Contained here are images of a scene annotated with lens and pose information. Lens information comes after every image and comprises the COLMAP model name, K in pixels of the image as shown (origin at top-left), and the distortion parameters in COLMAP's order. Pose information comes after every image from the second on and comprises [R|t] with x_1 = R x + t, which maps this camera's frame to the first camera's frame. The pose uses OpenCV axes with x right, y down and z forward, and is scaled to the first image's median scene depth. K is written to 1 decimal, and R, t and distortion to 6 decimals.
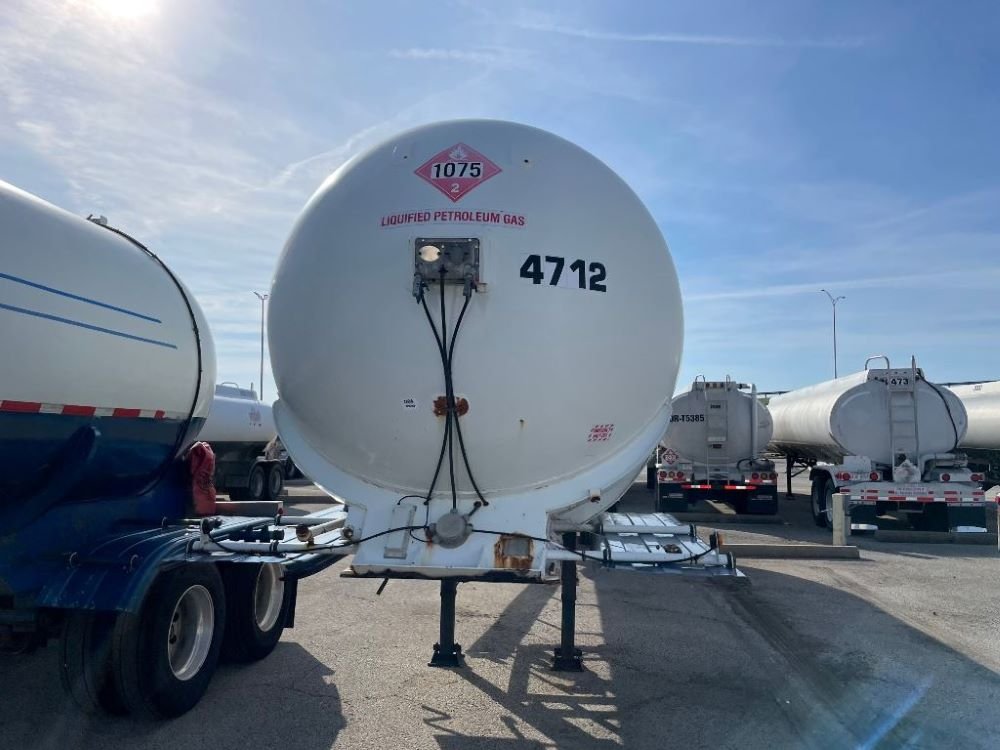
lens RADIAL K [[762.7, 0, 552.0], [0, 762.7, 377.3], [0, 0, 1]] dist [0.041700, -0.004054]
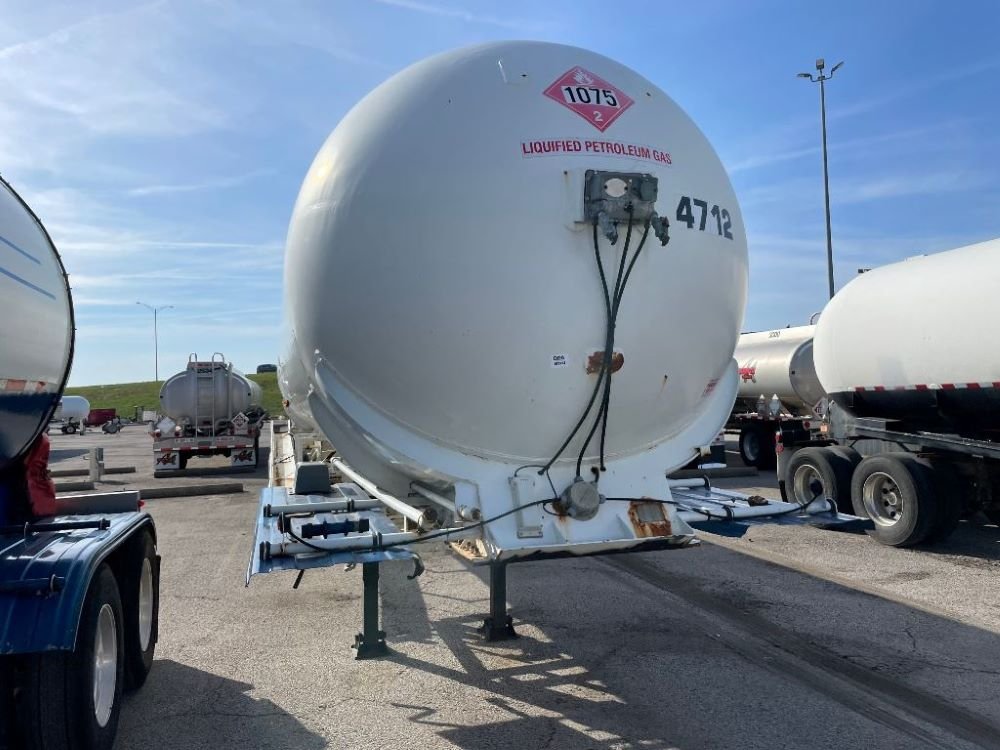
lens RADIAL K [[750.8, 0, 545.1], [0, 750.8, 357.1], [0, 0, 1]] dist [0.040668, -0.002768]
pose [[0.930651, -0.019108, 0.365408, -0.430566], [0.010352, 0.999611, 0.025906, 0.007043], [-0.365761, -0.020327, 0.930487, 0.172337]]
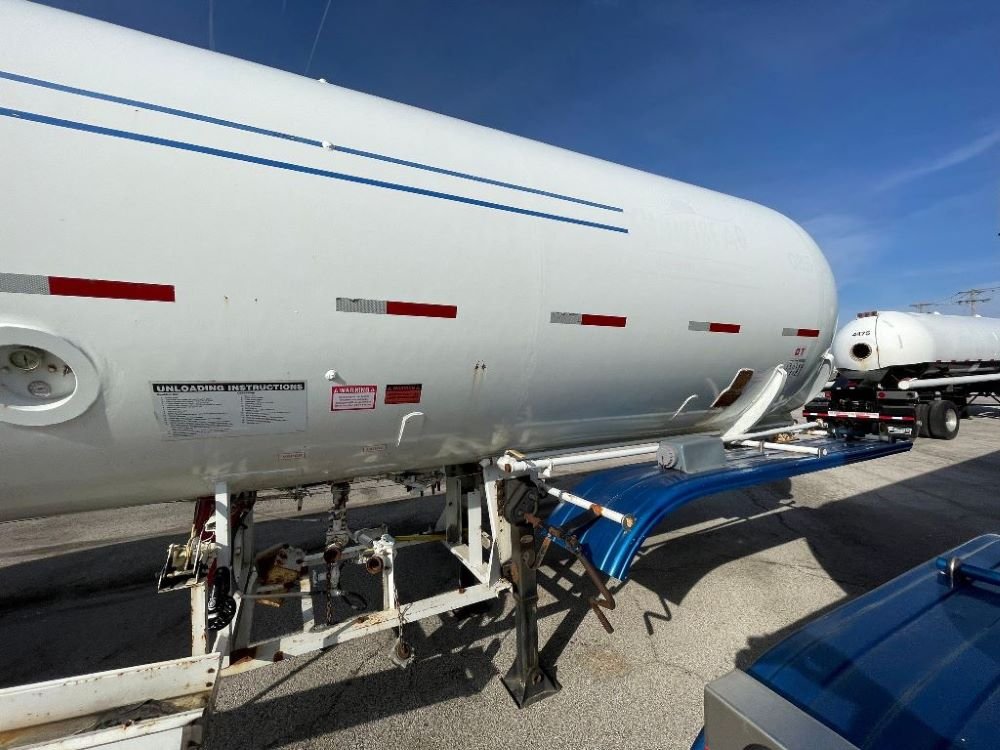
lens RADIAL K [[406.6, 0, 500.0], [0, 406.6, 375.0], [0, 0, 1]] dist [-0.002242, -0.000245]
pose [[-0.476051, 0.008614, 0.879375, -0.761638], [-0.051635, 0.997953, -0.037728, 0.146510], [-0.877900, -0.063367, -0.474632, 2.000694]]
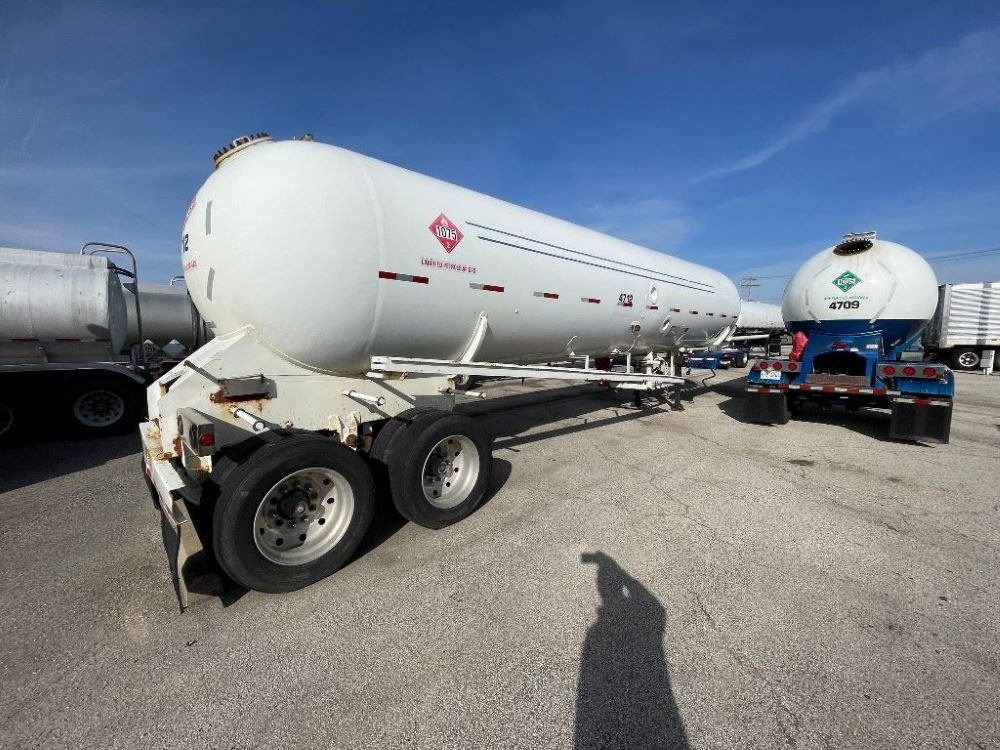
lens RADIAL K [[393.7, 0, 507.7], [0, 393.7, 369.7], [0, 0, 1]] dist [-0.001702, -0.000181]
pose [[-0.731877, -0.075114, 0.677284, -1.029770], [-0.063173, 0.997105, 0.042319, 0.326381], [-0.678502, -0.011814, -0.734503, 3.929071]]
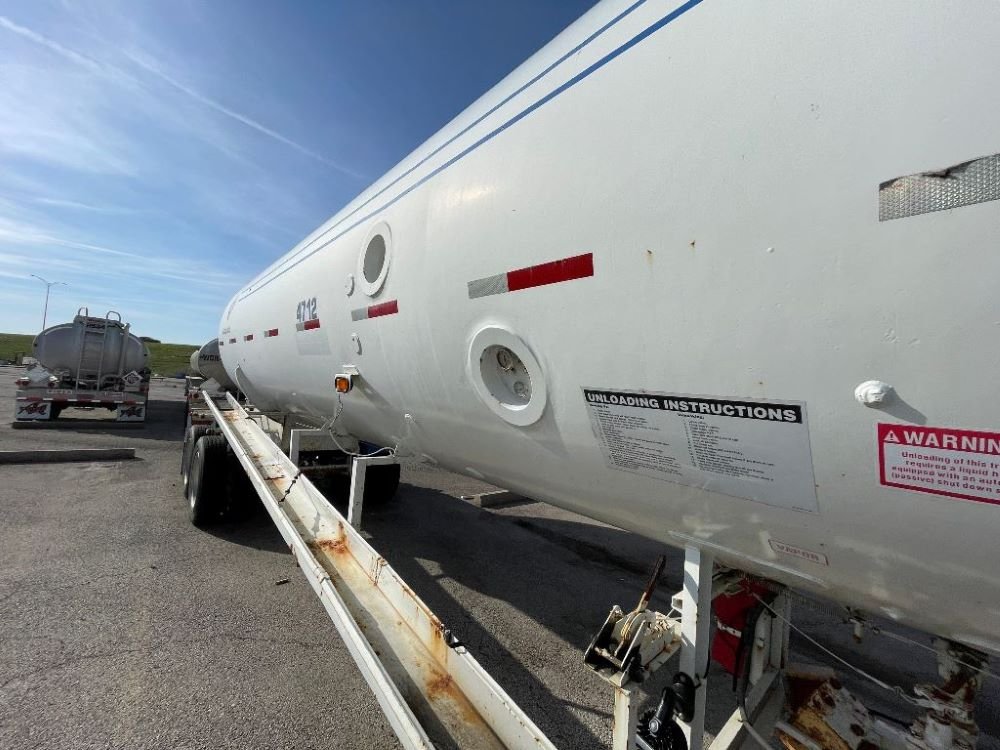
lens RADIAL K [[396.9, 0, 508.3], [0, 396.9, 369.7], [0, 0, 1]] dist [-0.001624, -0.000736]
pose [[0.715089, 0.085923, 0.693732, -0.546330], [-0.124947, 0.992146, 0.005910, 0.147575], [-0.687776, -0.090906, 0.720209, 1.945586]]
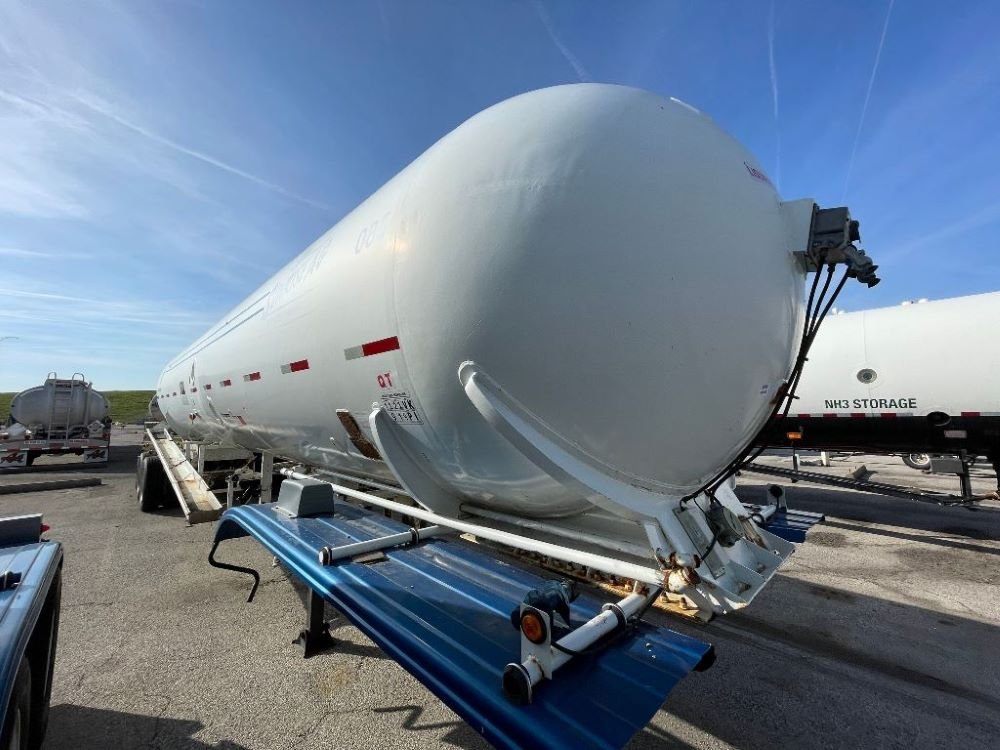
lens RADIAL K [[396.9, 0, 508.3], [0, 396.9, 369.7], [0, 0, 1]] dist [-0.001624, -0.000736]
pose [[0.683852, 0.065498, 0.726674, -0.584261], [-0.046680, 0.997850, -0.046011, 0.048994], [-0.728126, -0.002457, 0.685439, 0.763905]]
